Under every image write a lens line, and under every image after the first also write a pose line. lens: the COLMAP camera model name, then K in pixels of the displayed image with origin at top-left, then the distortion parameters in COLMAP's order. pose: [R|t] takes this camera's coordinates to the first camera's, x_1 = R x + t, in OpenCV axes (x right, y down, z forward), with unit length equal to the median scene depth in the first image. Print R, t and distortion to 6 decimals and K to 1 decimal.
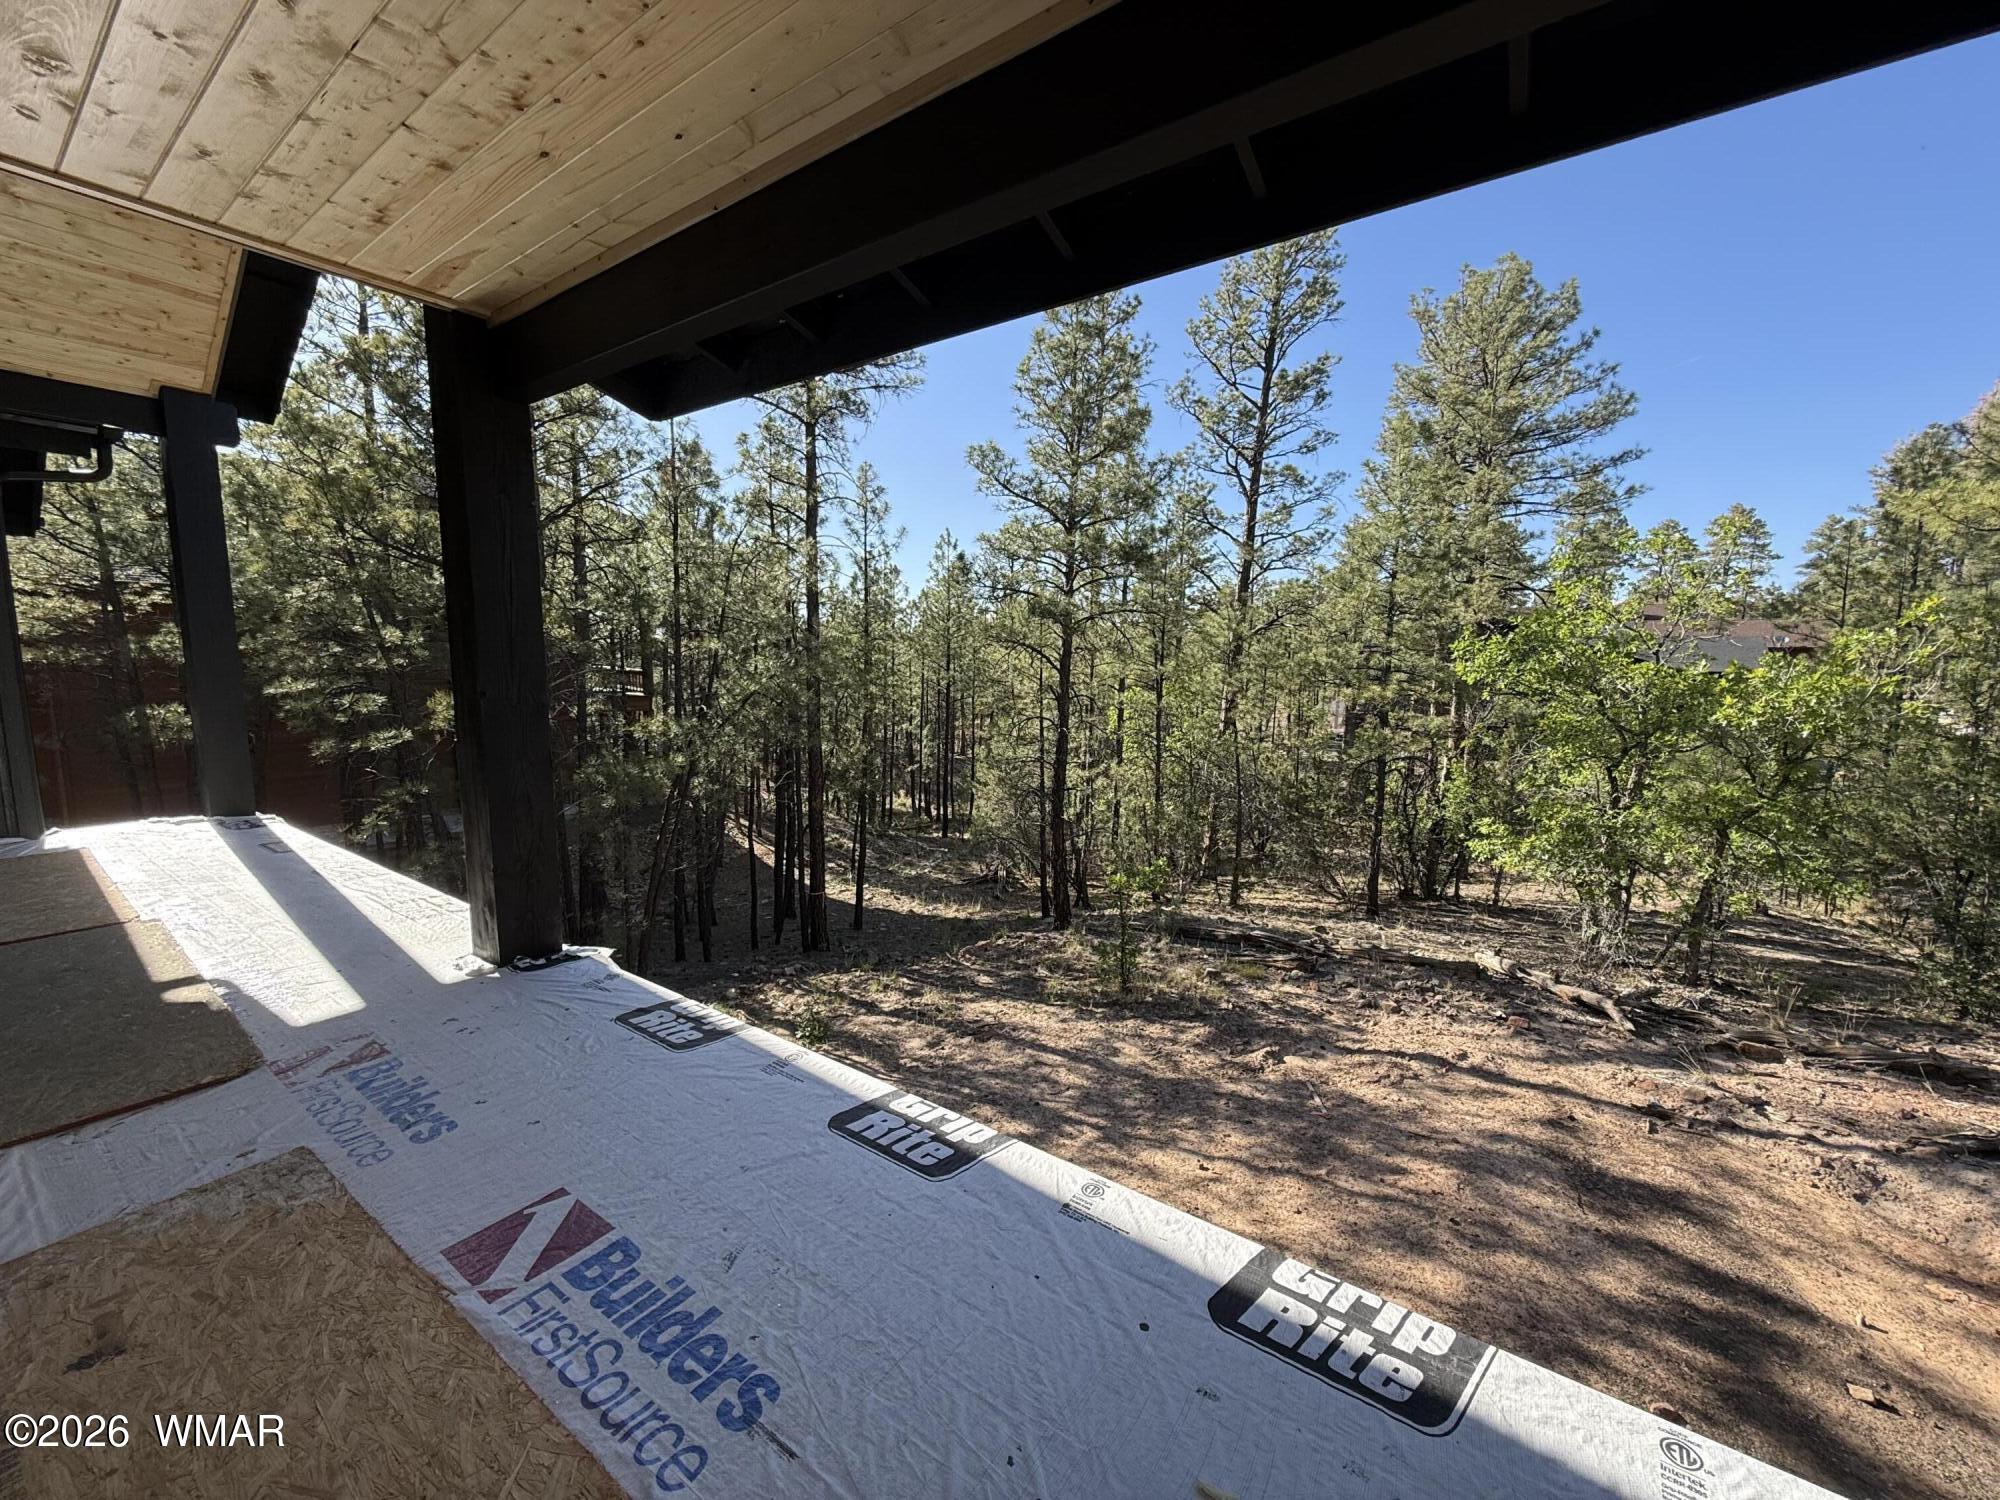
lens RADIAL K [[795.4, 0, 1008.2], [0, 795.4, 746.8], [0, 0, 1]] dist [-0.001784, 0.000055]
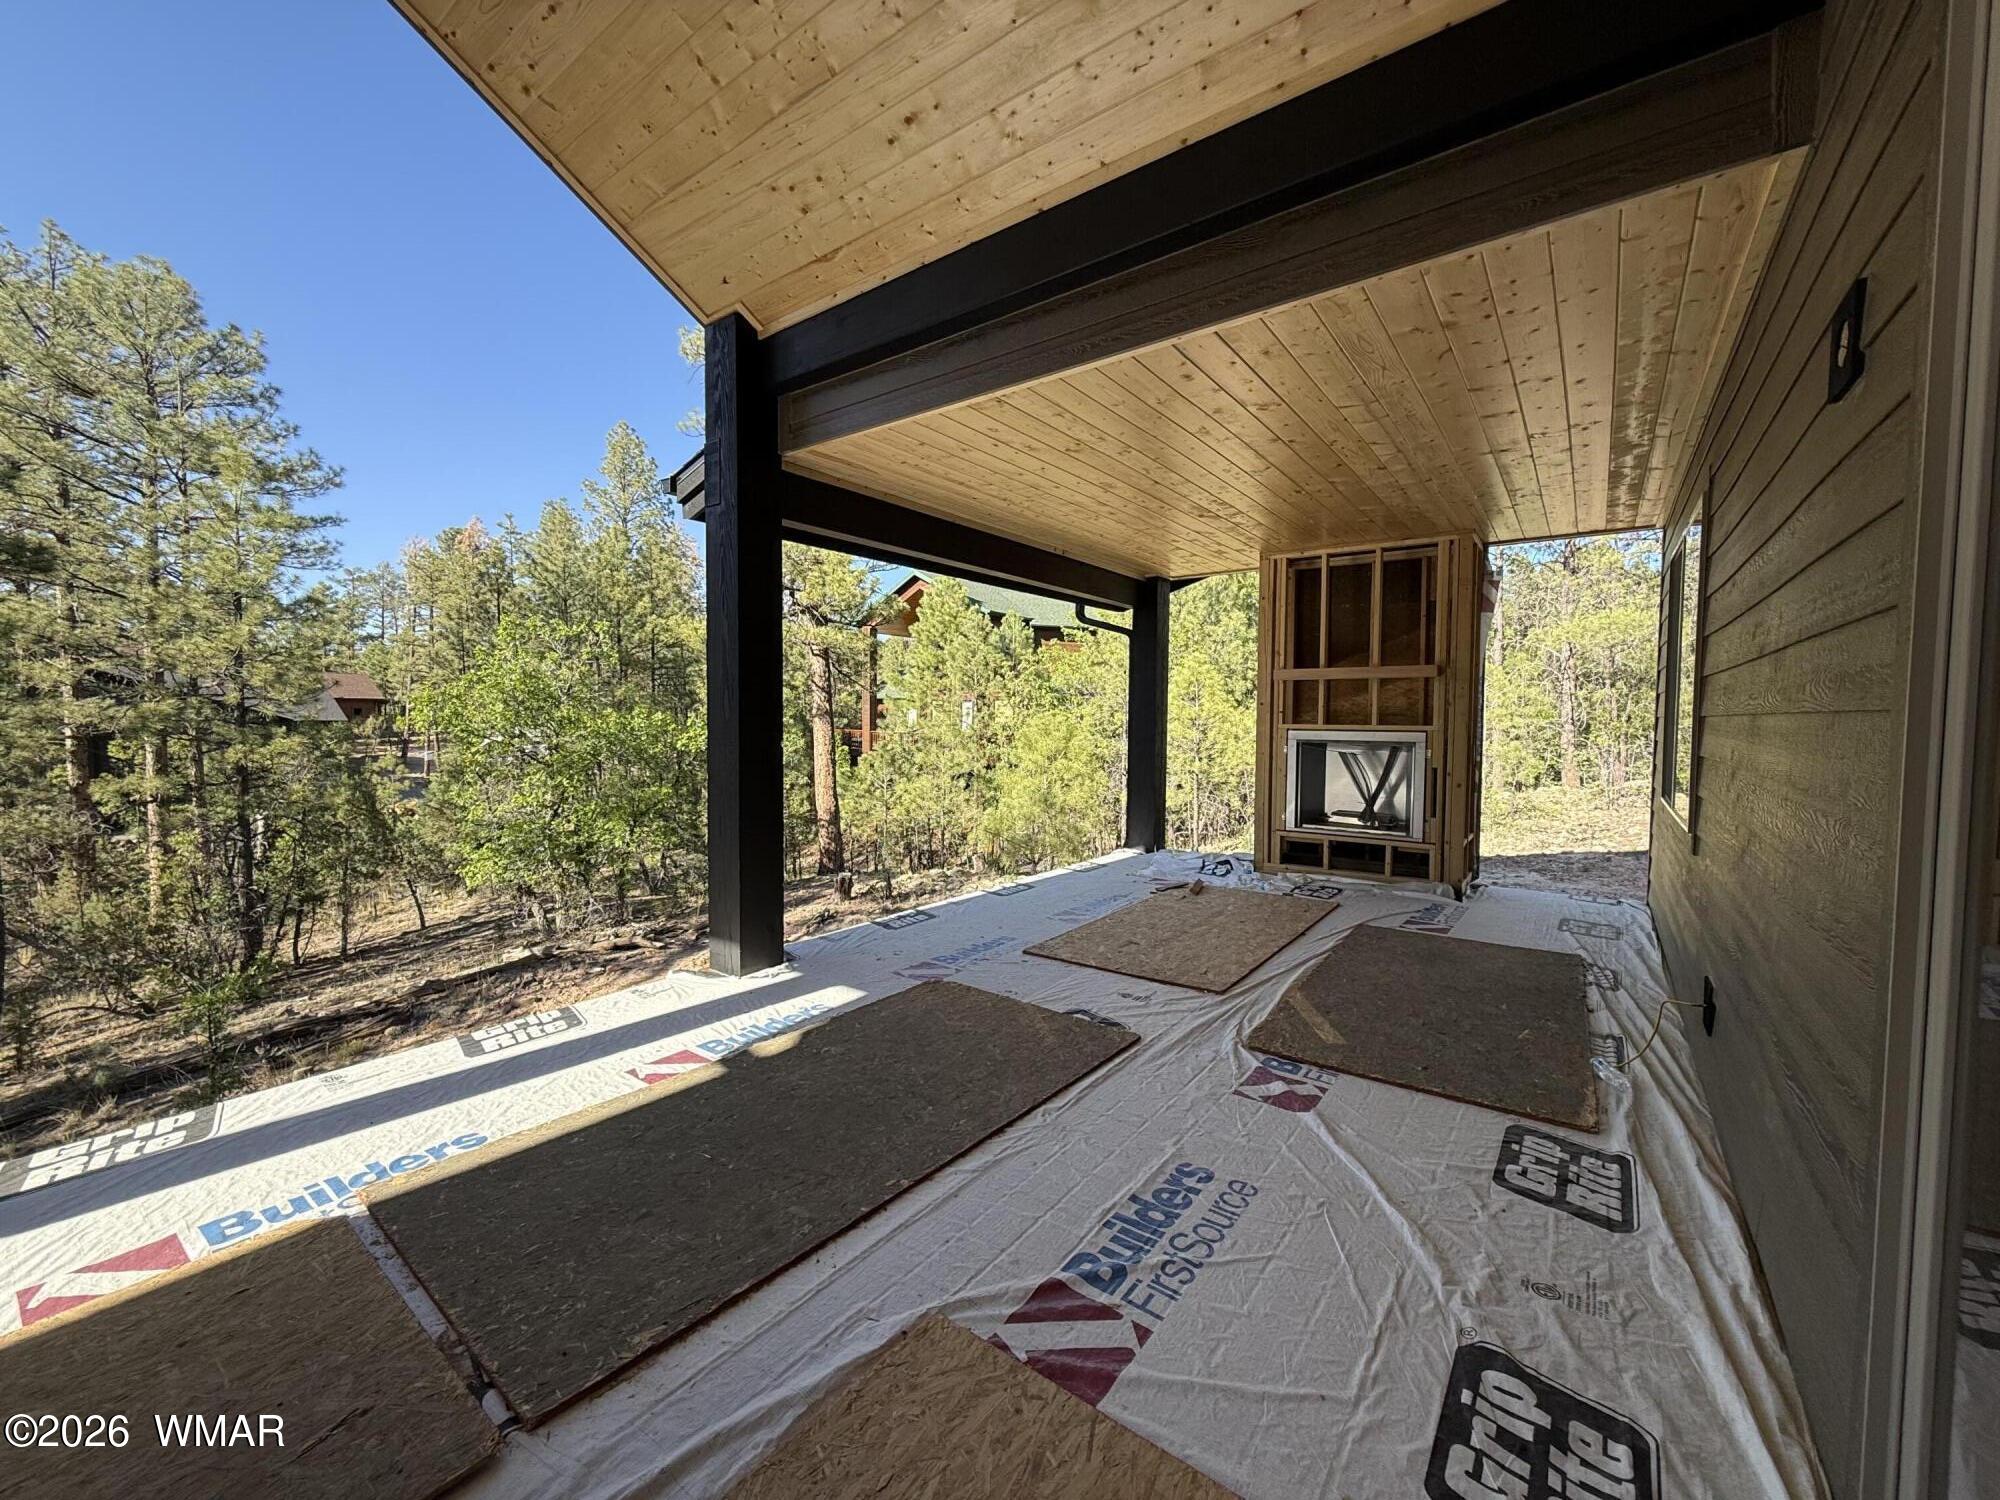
lens RADIAL K [[794.0, 0, 1006.7], [0, 794.0, 752.3], [0, 0, 1]] dist [-0.001062, 0.000033]
pose [[0.018468, -0.052666, 0.998441, -0.839529], [0.106487, 0.993035, 0.050411, -0.034686], [-0.994143, 0.105390, 0.023948, 0.266739]]
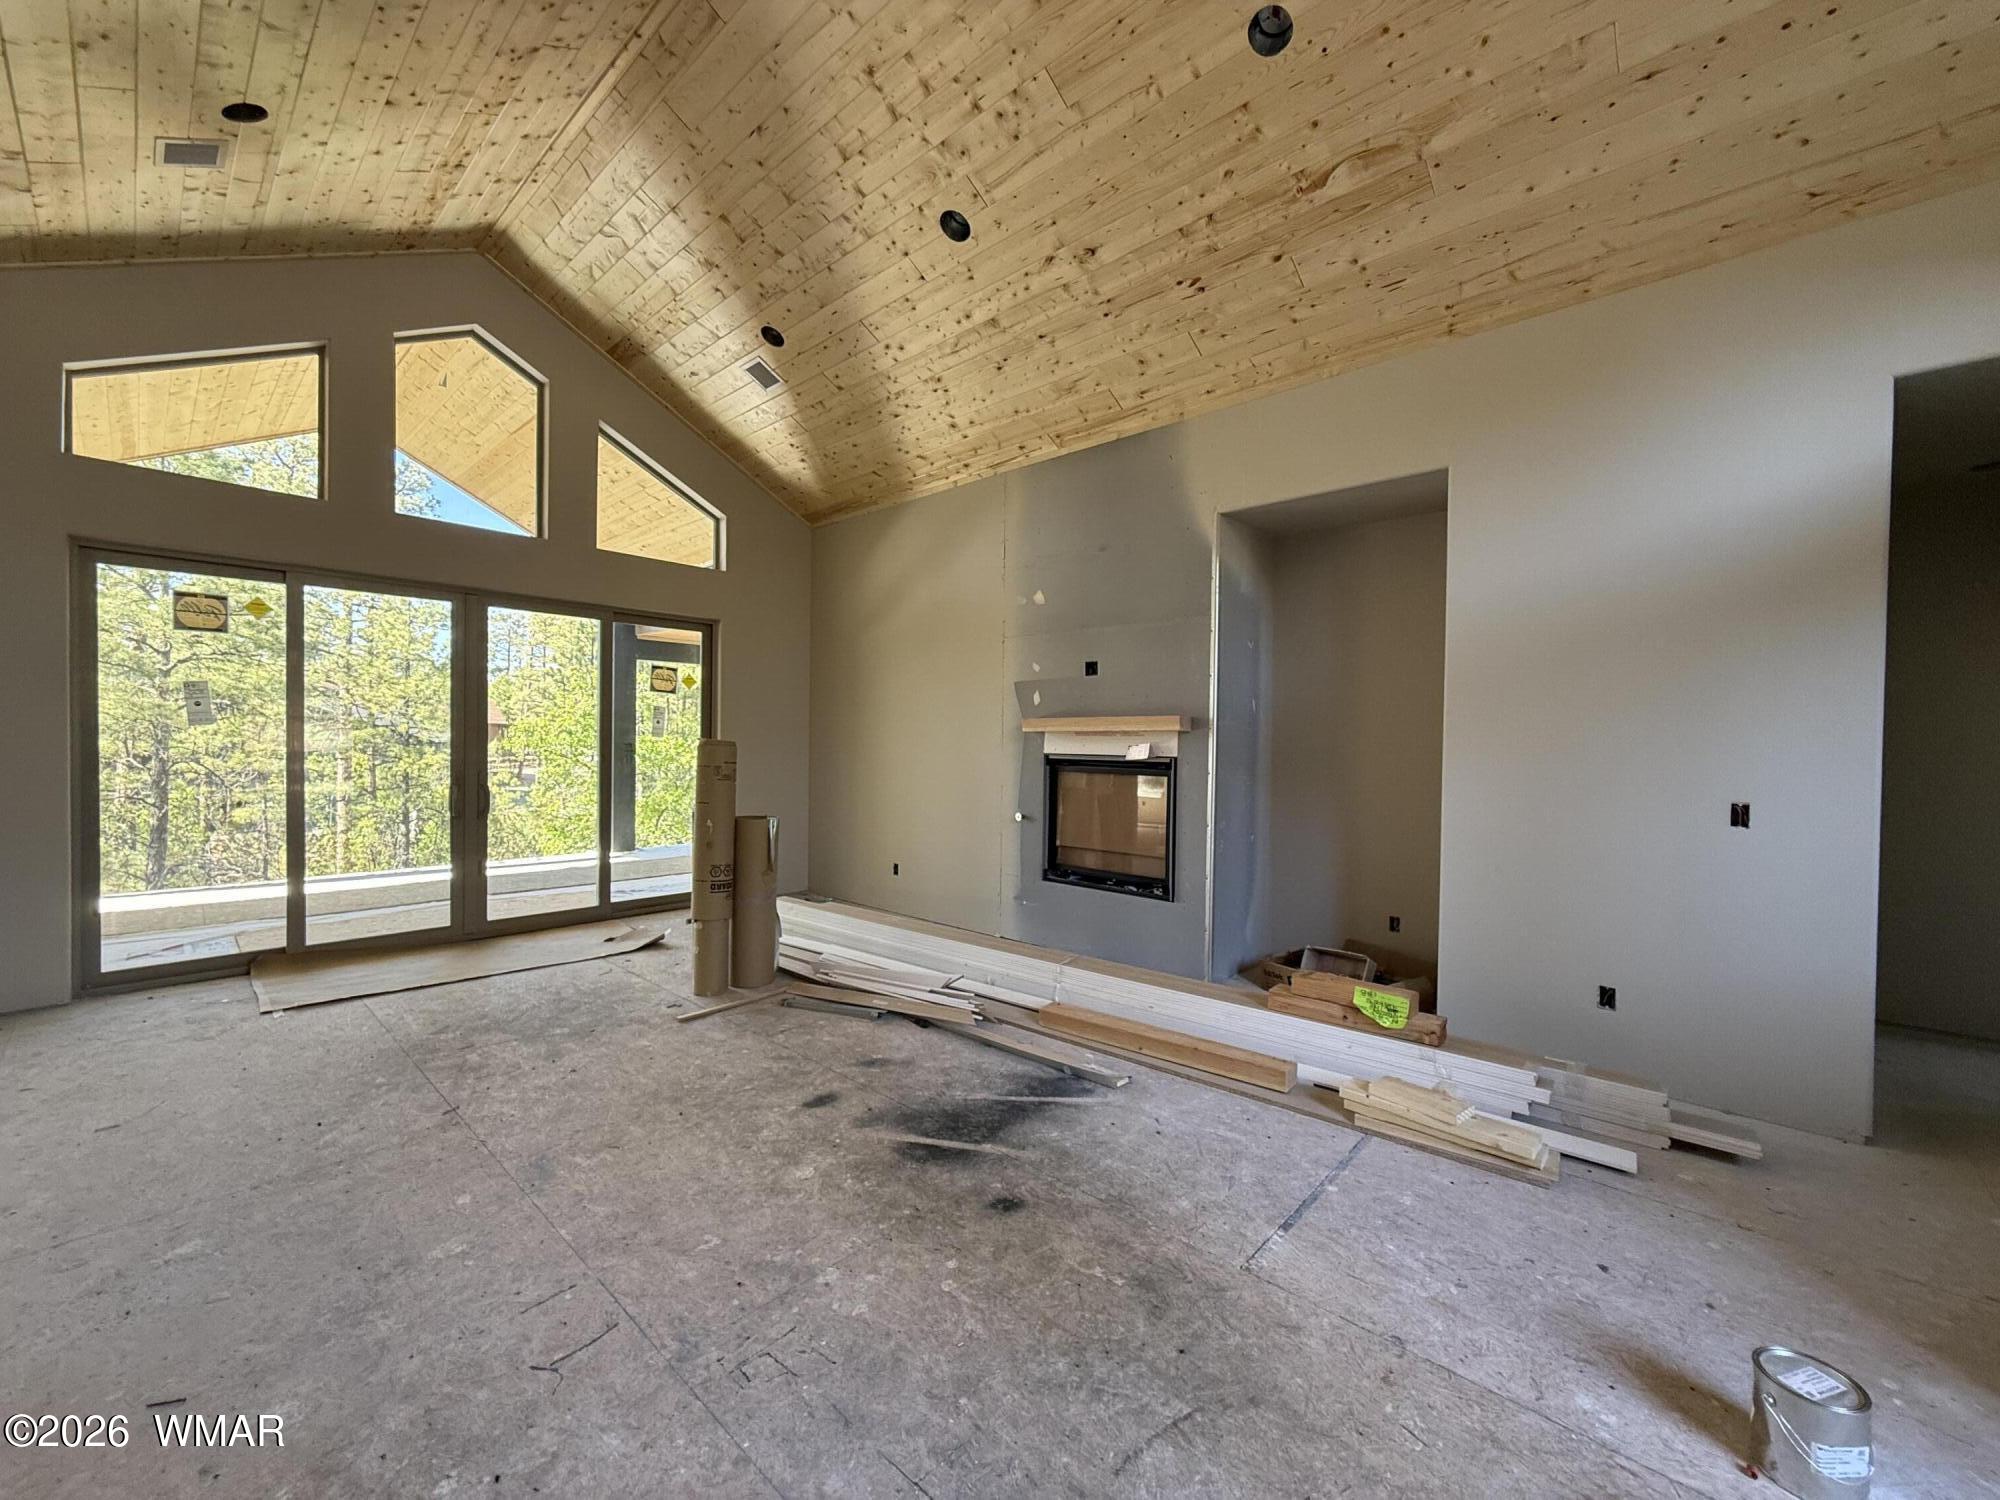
lens RADIAL K [[794.0, 0, 1006.7], [0, 794.0, 752.3], [0, 0, 1]] dist [-0.001062, 0.000033]
pose [[0.124643, -0.020194, 0.991996, -1.504575], [0.099265, 0.995031, 0.007784, 0.013809], [-0.987224, 0.097500, 0.126029, -0.330151]]
